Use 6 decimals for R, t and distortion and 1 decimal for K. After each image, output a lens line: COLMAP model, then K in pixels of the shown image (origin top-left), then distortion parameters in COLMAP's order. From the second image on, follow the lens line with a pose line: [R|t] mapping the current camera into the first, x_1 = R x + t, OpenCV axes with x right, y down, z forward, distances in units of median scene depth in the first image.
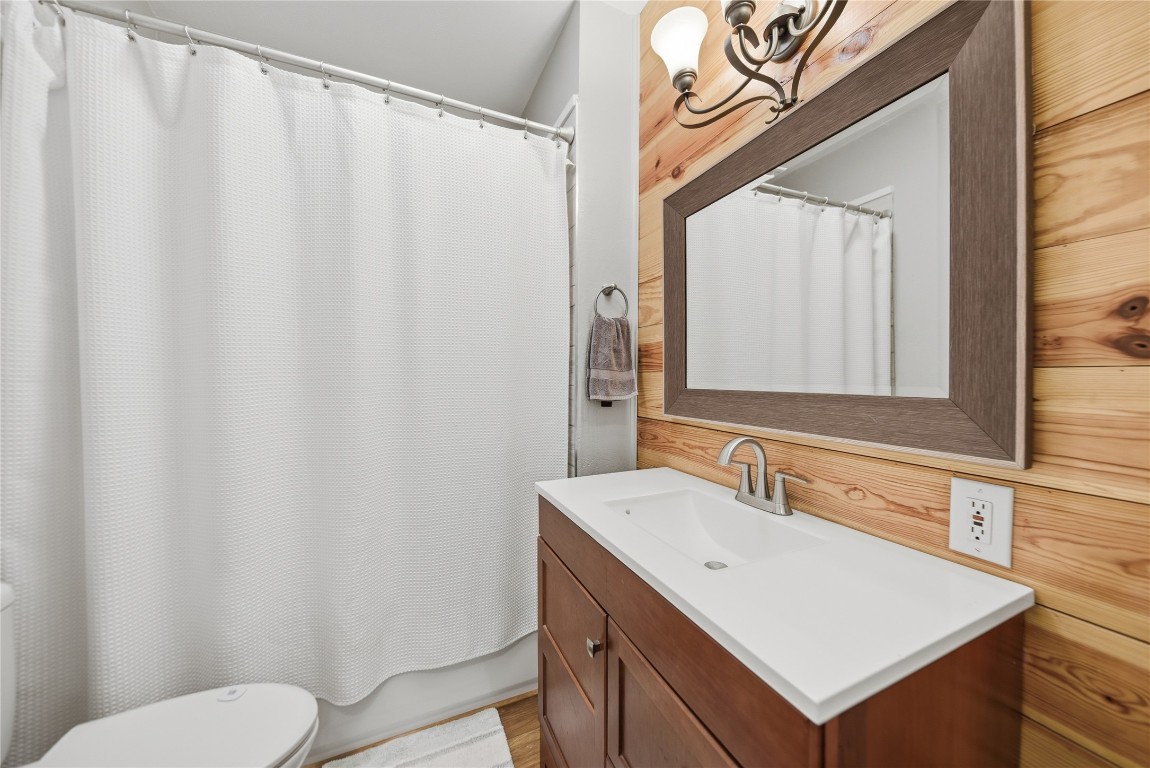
lens RADIAL K [[406.2, 0, 577.9], [0, 406.2, 382.1], [0, 0, 1]] dist [-0.001685, -0.000038]
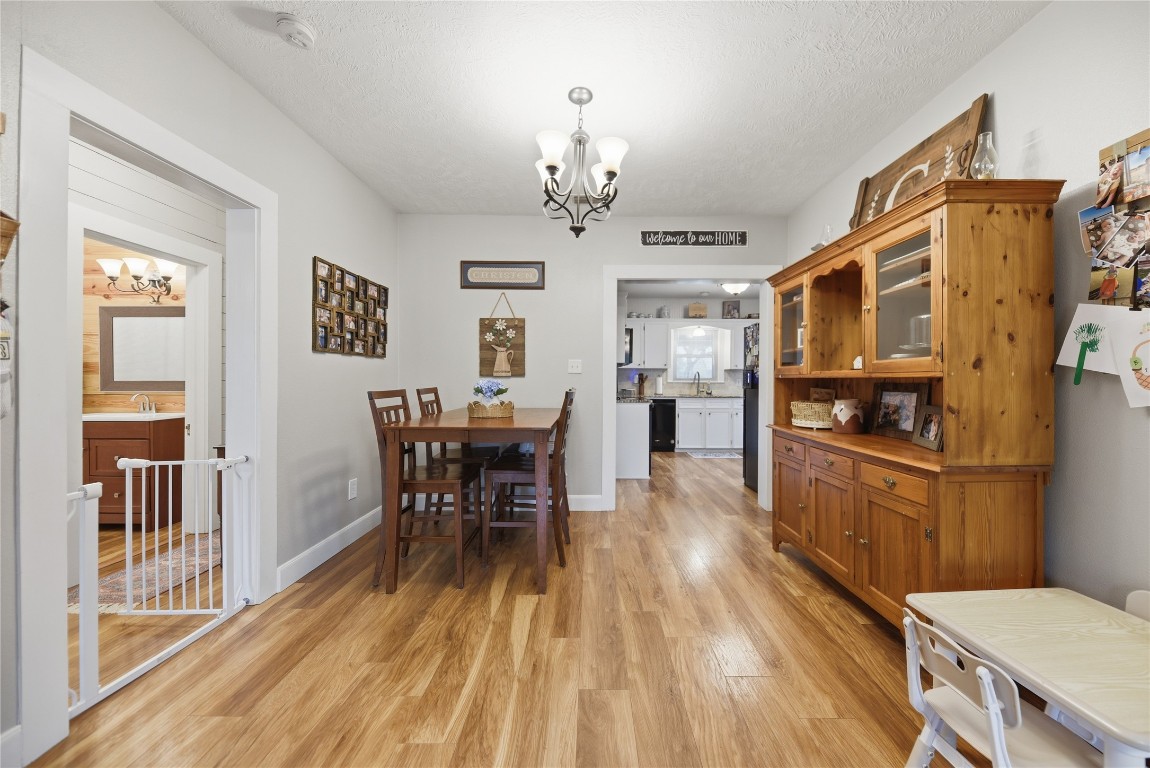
lens RADIAL K [[406.2, 0, 582.6], [0, 406.2, 381.0], [0, 0, 1]] dist [-0.001685, -0.000038]
pose [[0.395673, -0.007918, 0.918357, -0.923432], [0.003931, 0.999968, 0.006928, 0.011304], [-0.918383, 0.000869, 0.395692, -2.774537]]
